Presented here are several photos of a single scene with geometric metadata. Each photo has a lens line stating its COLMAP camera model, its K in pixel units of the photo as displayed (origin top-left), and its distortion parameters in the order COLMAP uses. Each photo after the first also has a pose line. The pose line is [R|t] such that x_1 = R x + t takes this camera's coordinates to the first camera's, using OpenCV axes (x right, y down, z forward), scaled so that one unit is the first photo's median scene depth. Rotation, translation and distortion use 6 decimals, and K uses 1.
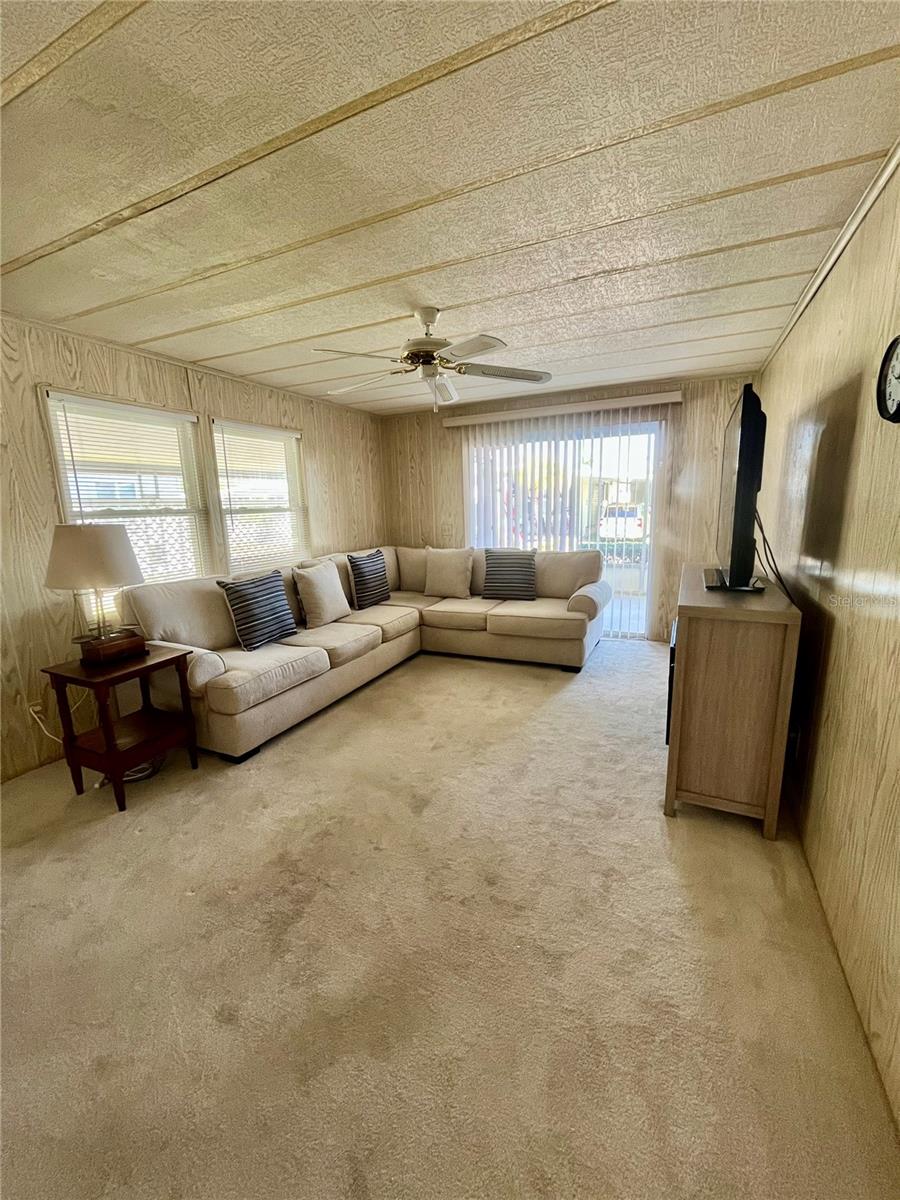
lens RADIAL K [[485.4, 0, 454.0], [0, 485.4, 599.9], [0, 0, 1]] dist [-0.000555, 0.000124]
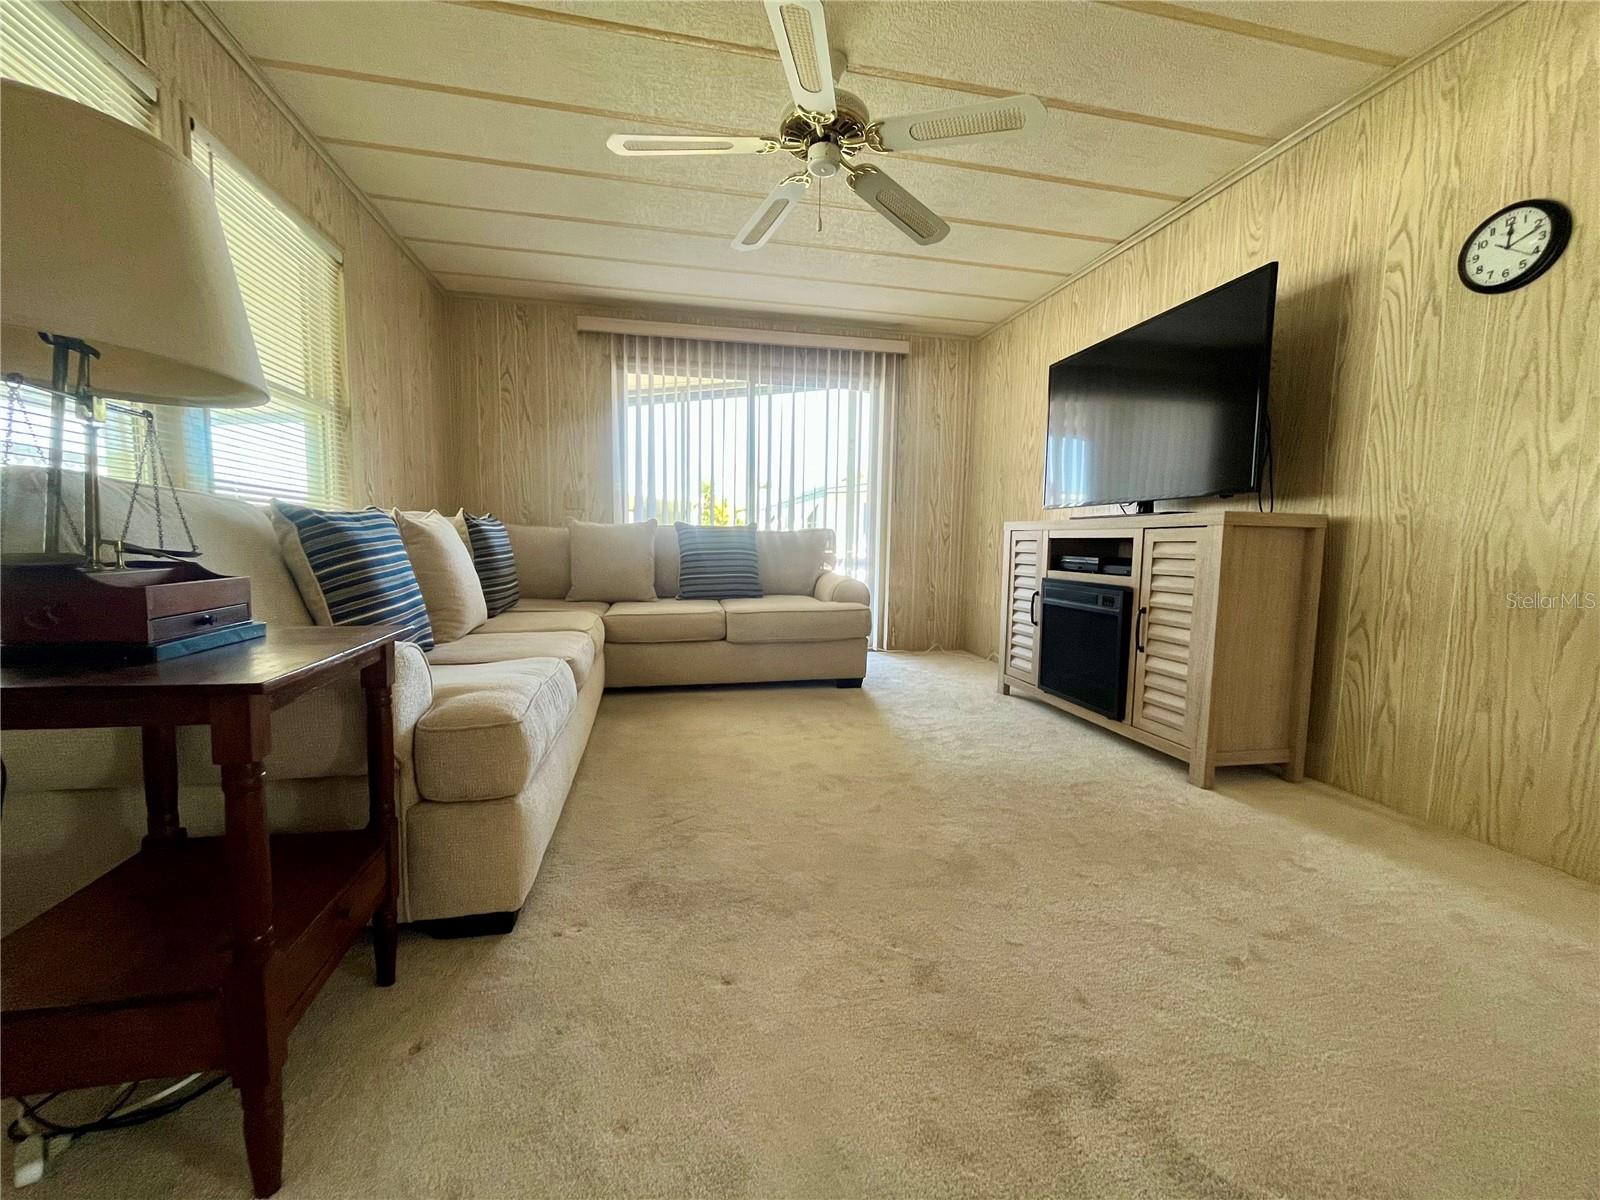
lens RADIAL K [[647.2, 0, 803.6], [0, 647.2, 599.5], [0, 0, 1]] dist [-0.000555, 0.000124]
pose [[0.794881, -0.016796, 0.606533, -0.360212], [0.084781, 0.992885, -0.083613, 0.090096], [-0.600814, 0.117885, 0.790649, 0.273427]]
